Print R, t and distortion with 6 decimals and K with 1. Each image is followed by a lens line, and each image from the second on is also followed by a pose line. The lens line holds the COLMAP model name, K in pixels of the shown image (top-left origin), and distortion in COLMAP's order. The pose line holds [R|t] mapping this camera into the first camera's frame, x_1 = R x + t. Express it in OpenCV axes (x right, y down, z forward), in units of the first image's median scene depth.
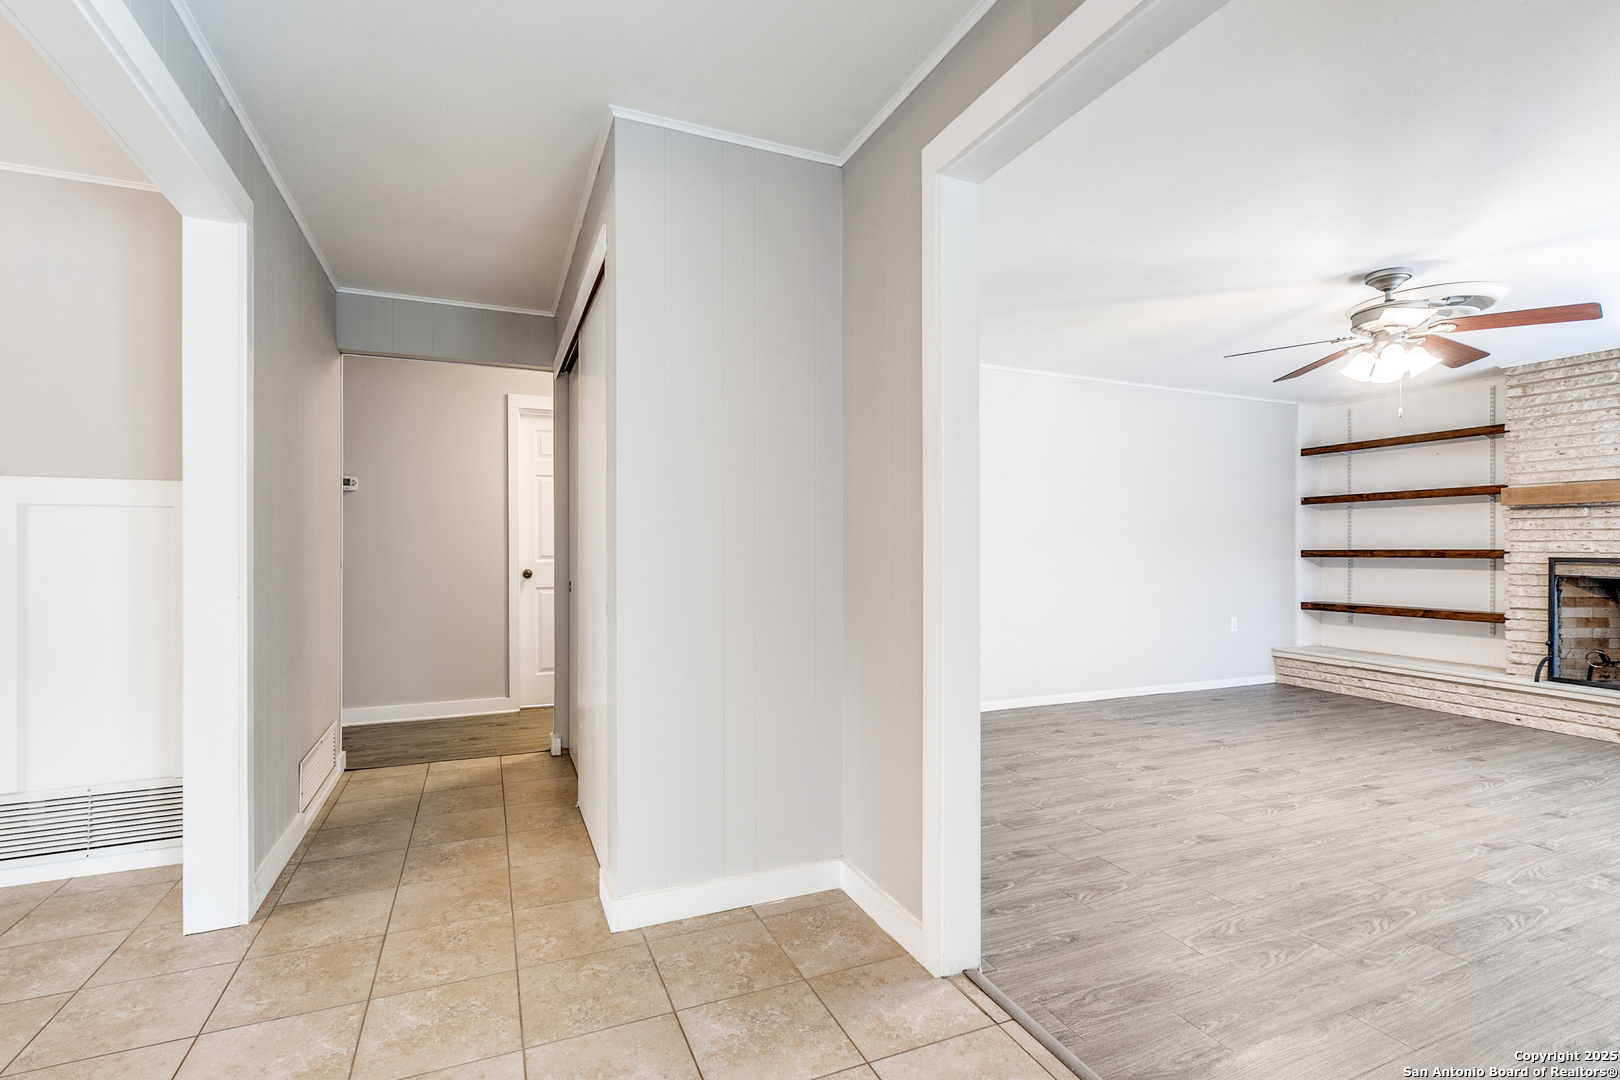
lens RADIAL K [[744.7, 0, 792.5], [0, 744.7, 546.5], [0, 0, 1]] dist [-0.001939, -0.000815]
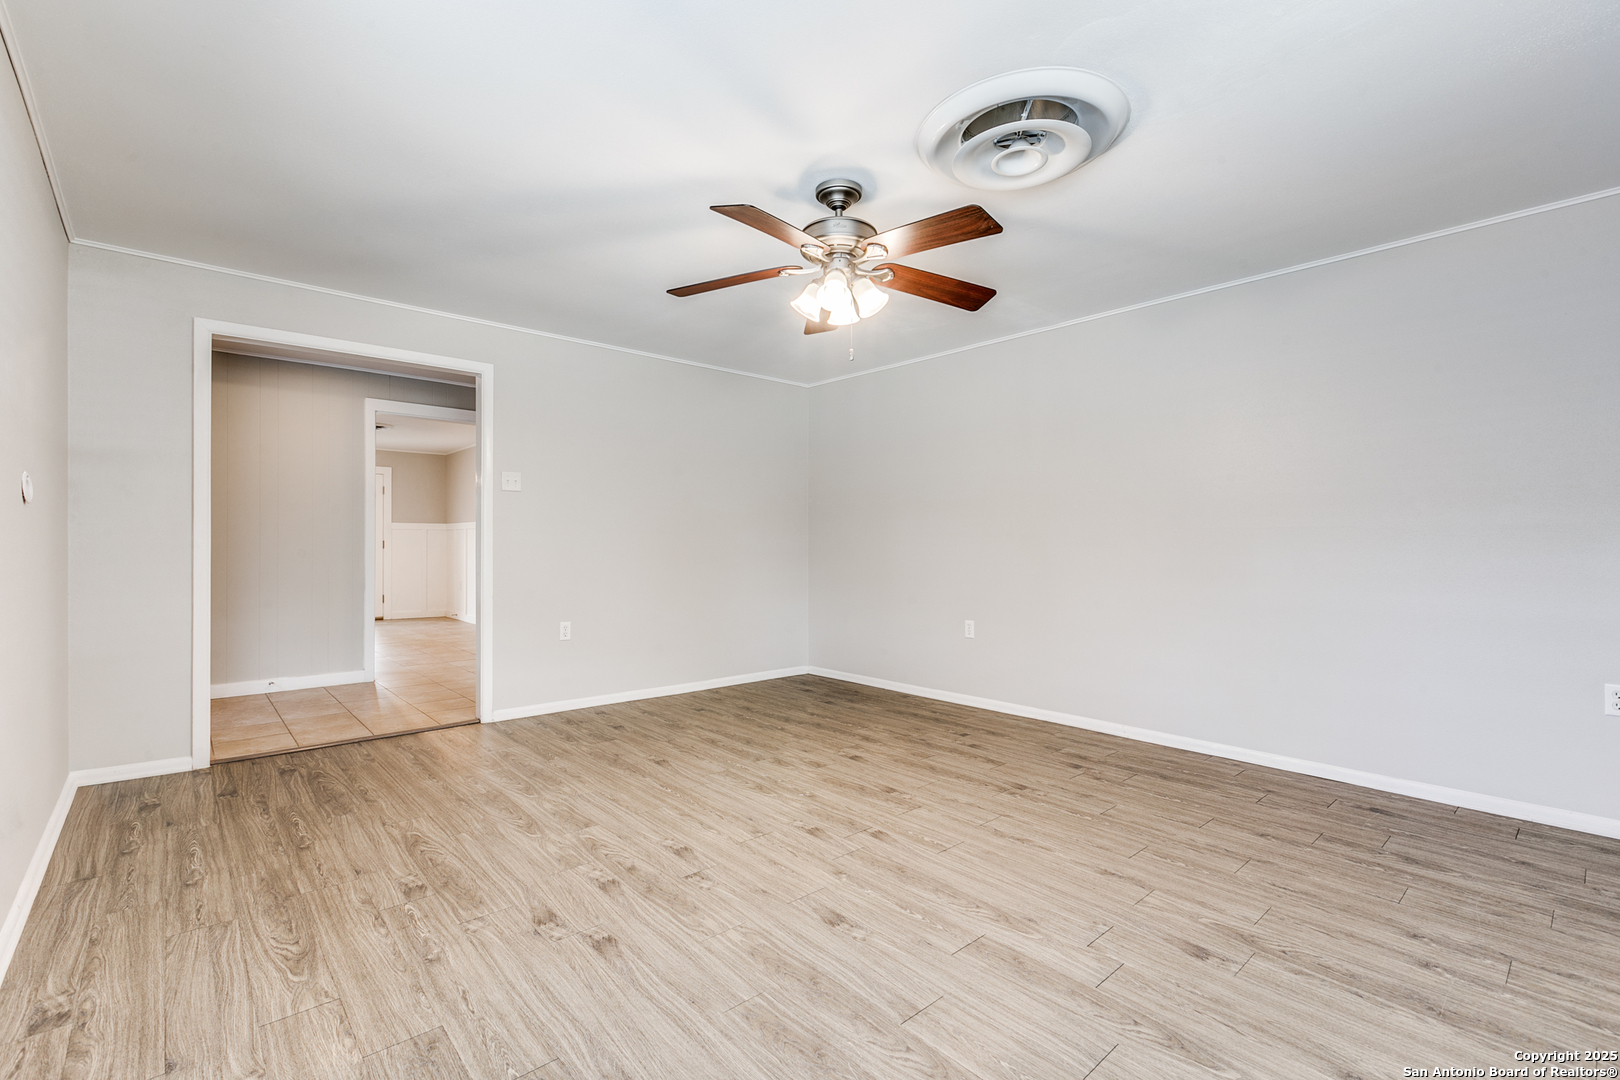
lens RADIAL K [[733.3, 0, 809.3], [0, 733.3, 547.5], [0, 0, 1]] dist [0.000704, 0.000104]
pose [[0.315998, 0.001211, -0.948759, 1.280325], [0.000514, 0.999999, 0.001448, 0.019013], [0.948760, -0.000945, 0.315997, 0.595584]]
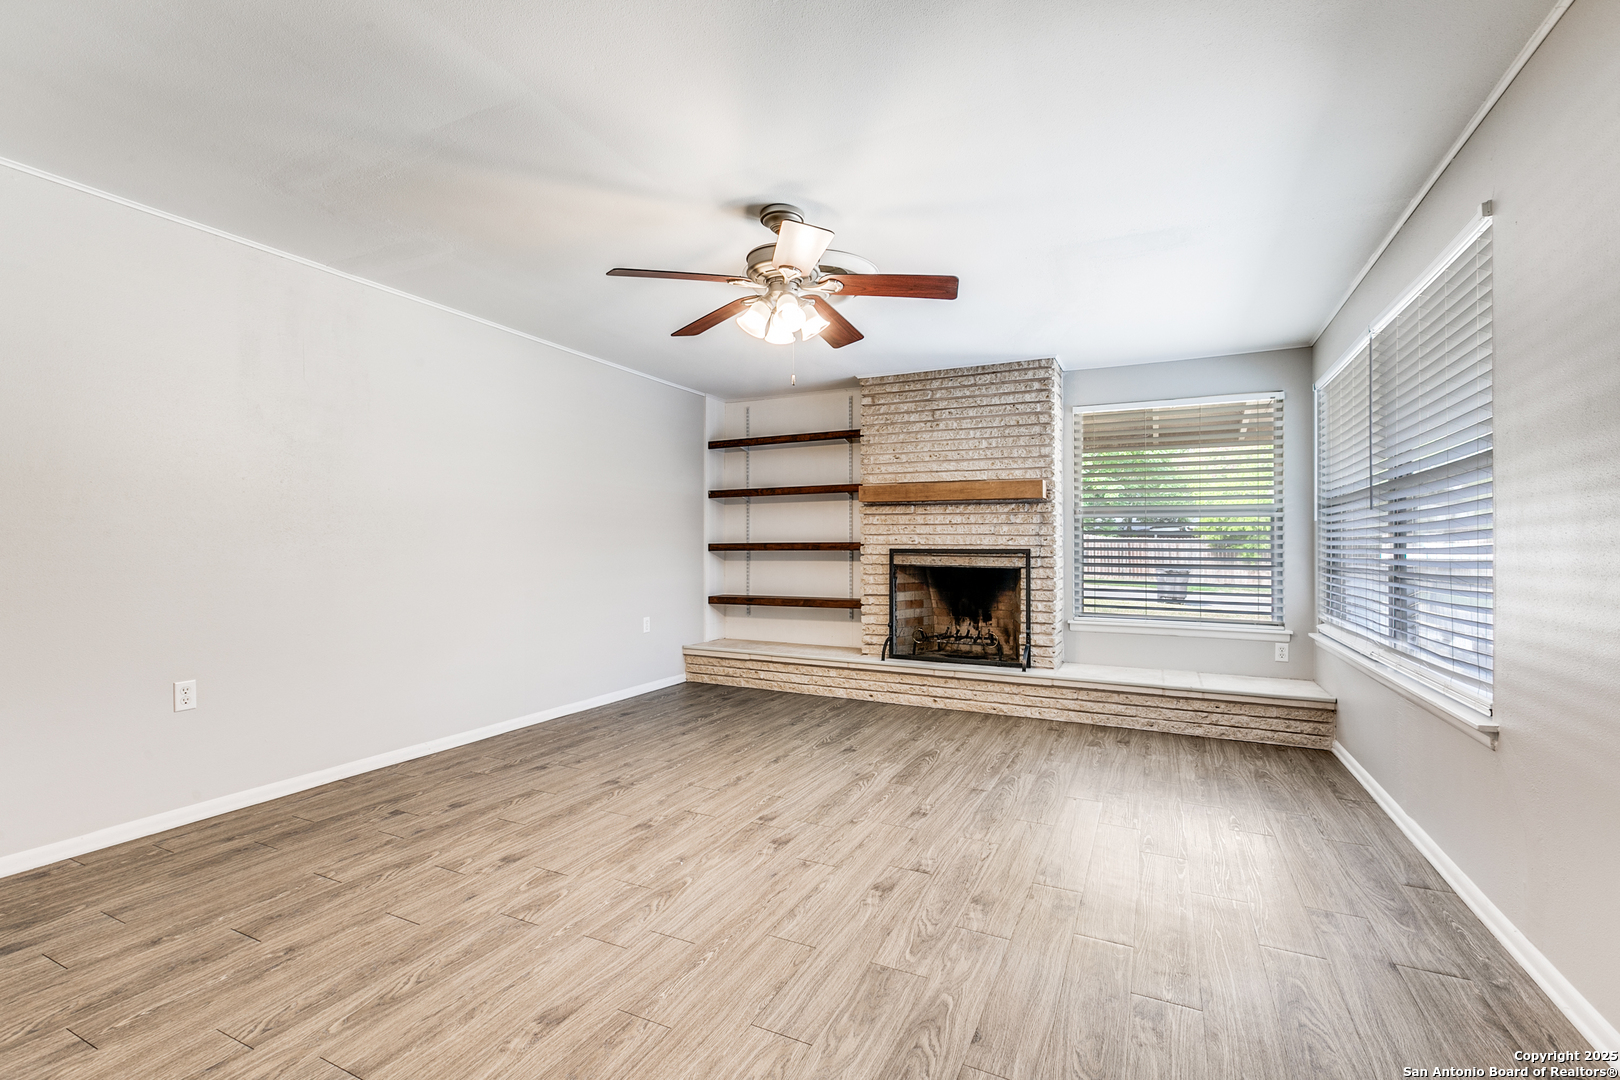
lens RADIAL K [[721.5, 0, 801.2], [0, 721.5, 546.4], [0, 0, 1]] dist [0.000343, -0.000267]
pose [[0.755629, -0.002942, 0.654993, 0.232208], [0.001264, 0.999995, 0.003033, 0.008722], [-0.654998, -0.001464, 0.755629, 0.303911]]
